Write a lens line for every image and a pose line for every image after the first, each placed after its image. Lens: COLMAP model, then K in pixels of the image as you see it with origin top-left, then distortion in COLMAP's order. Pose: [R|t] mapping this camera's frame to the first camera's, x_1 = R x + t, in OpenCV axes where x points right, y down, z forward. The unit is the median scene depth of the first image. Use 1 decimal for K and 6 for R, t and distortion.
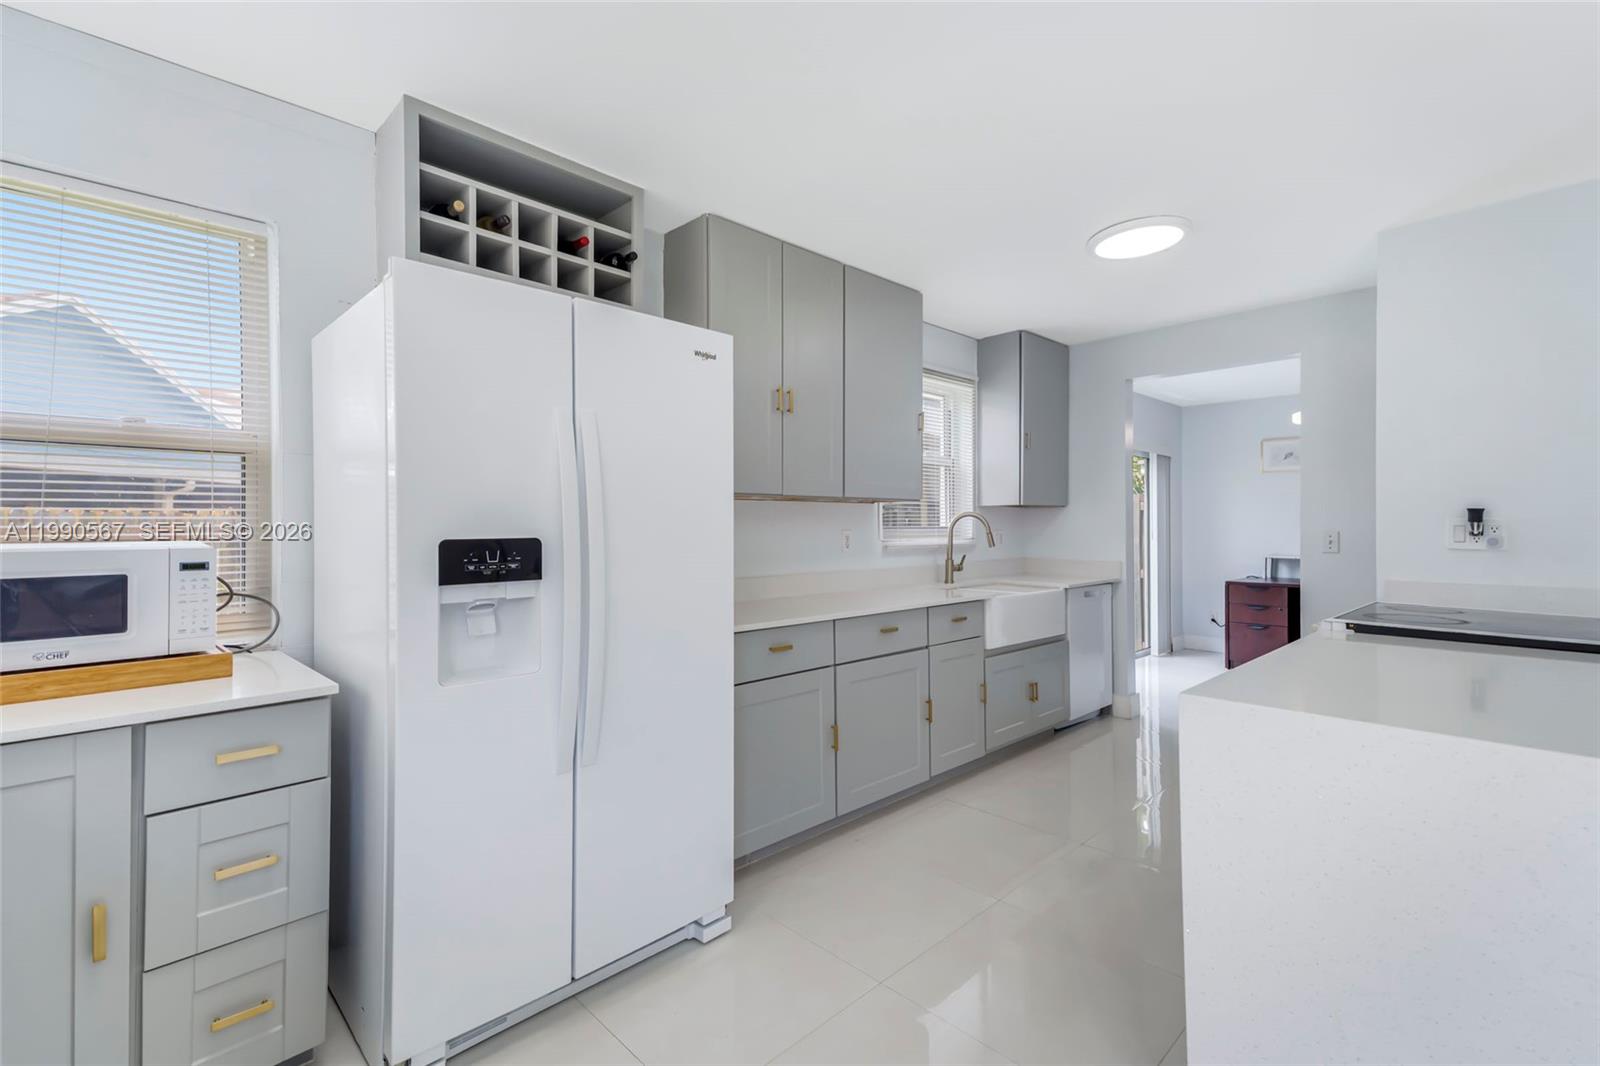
lens RADIAL K [[722.2, 0, 800.0], [0, 722.2, 533.0], [0, 0, 1]] dist [0.032899, -0.000395]
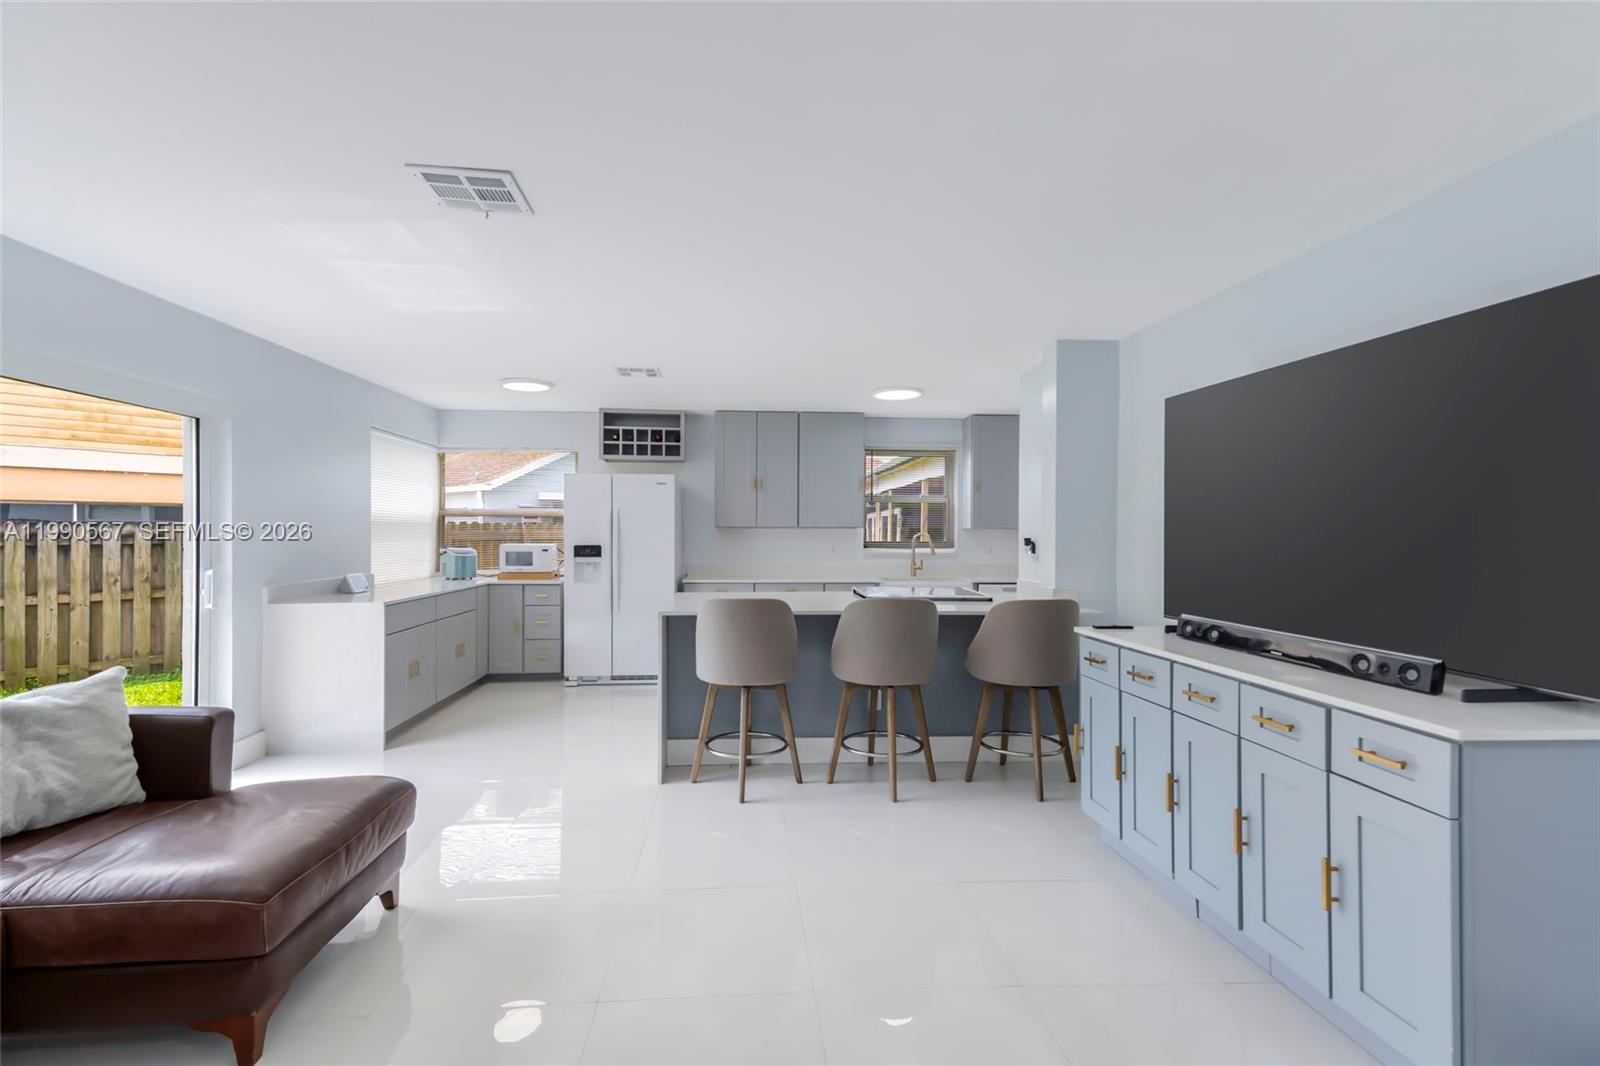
lens RADIAL K [[722.2, 0, 800.0], [0, 722.2, 533.0], [0, 0, 1]] dist [0.032899, -0.000395]
pose [[0.763867, 0.010525, -0.645288, 1.132002], [-0.012799, 0.999917, 0.001158, -0.028865], [0.645247, 0.007374, 0.763939, -0.444788]]
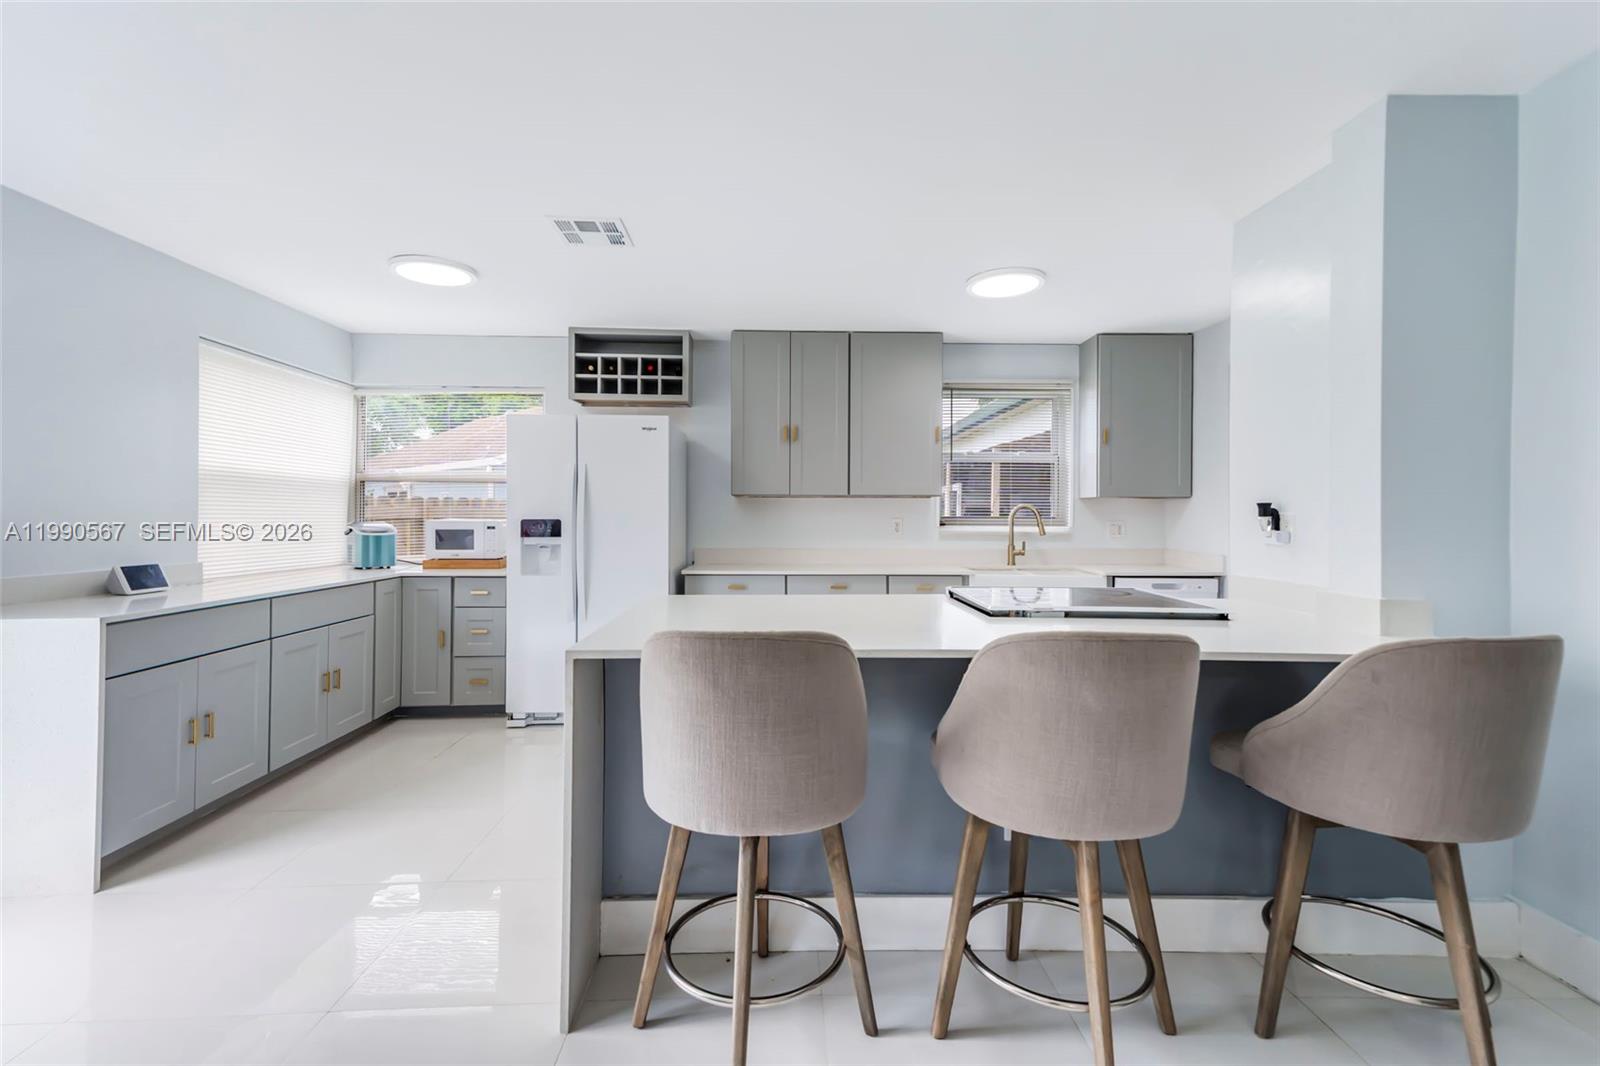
lens RADIAL K [[717.0, 0, 808.6], [0, 717.0, 511.1], [0, 0, 1]] dist [0.032703, -0.000022]
pose [[0.735140, 0.005452, -0.677894, 0.794602], [-0.012695, 0.999903, -0.005725, -0.007078], [0.677797, 0.012814, 0.735138, -0.074410]]
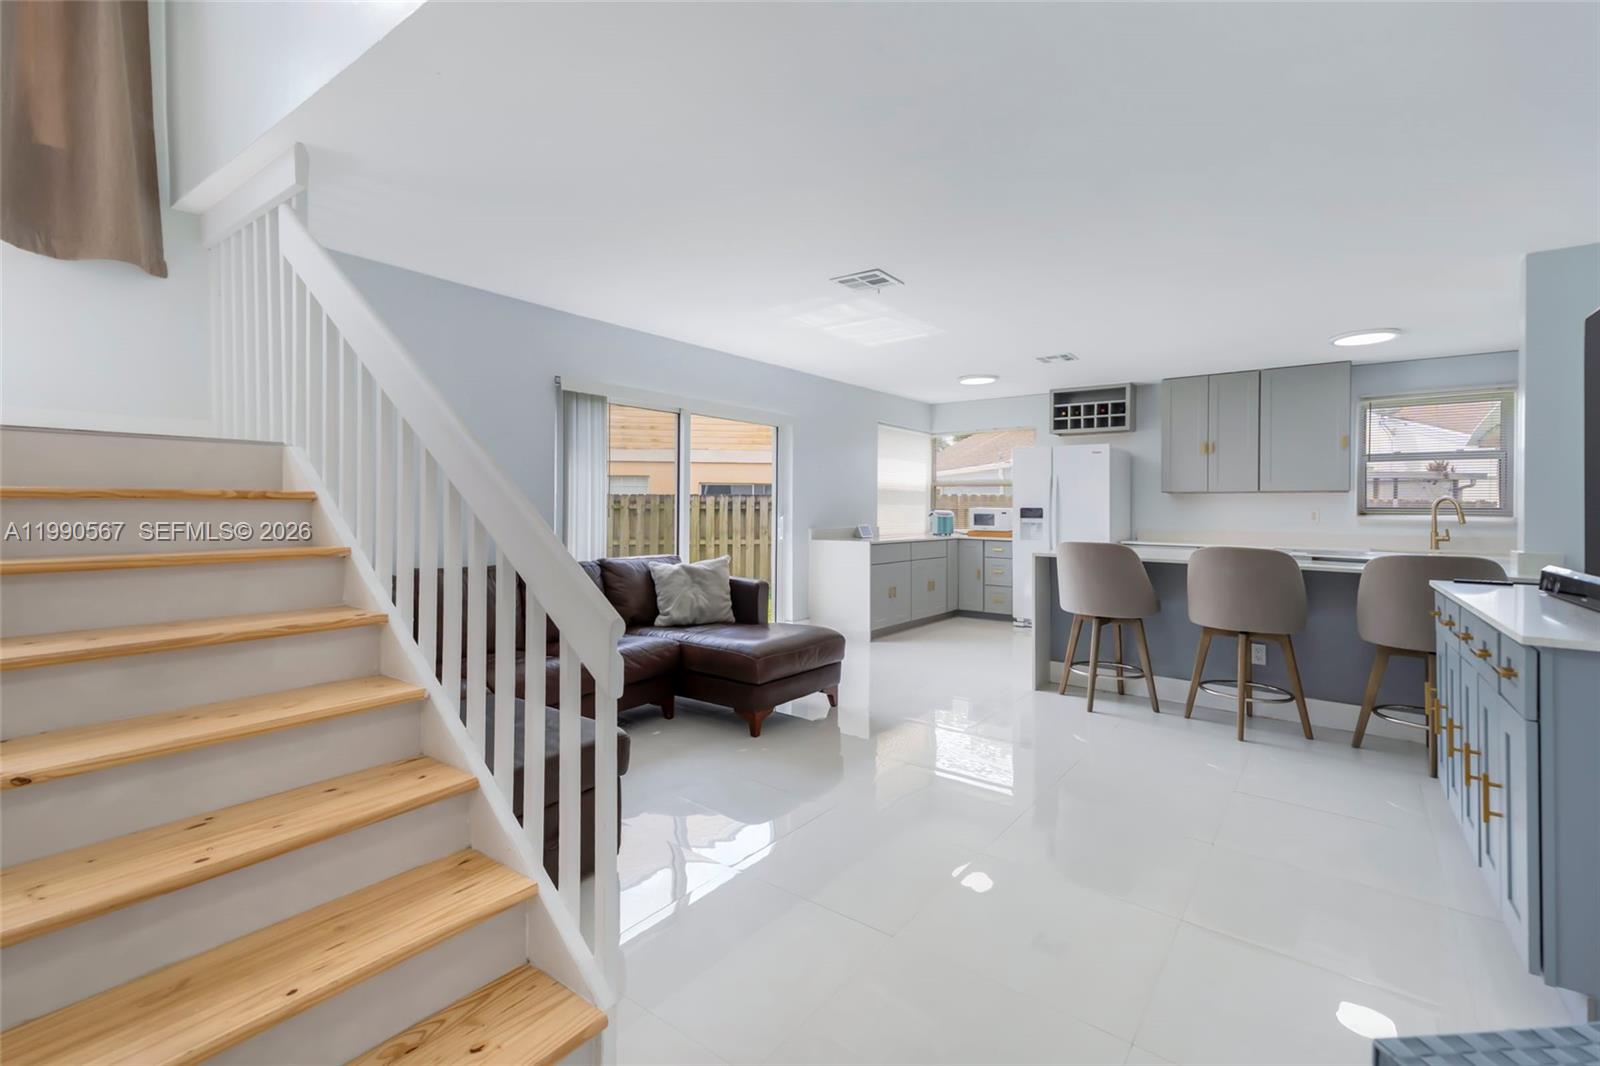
lens RADIAL K [[718.5, 0, 803.1], [0, 718.5, 504.0], [0, 0, 1]] dist [0.044732, 0.000000]
pose [[0.144272, 0.004157, -0.989529, 1.491264], [-0.014750, 0.999889, 0.002050, -0.001414], [0.989428, 0.014300, 0.144317, -0.389320]]
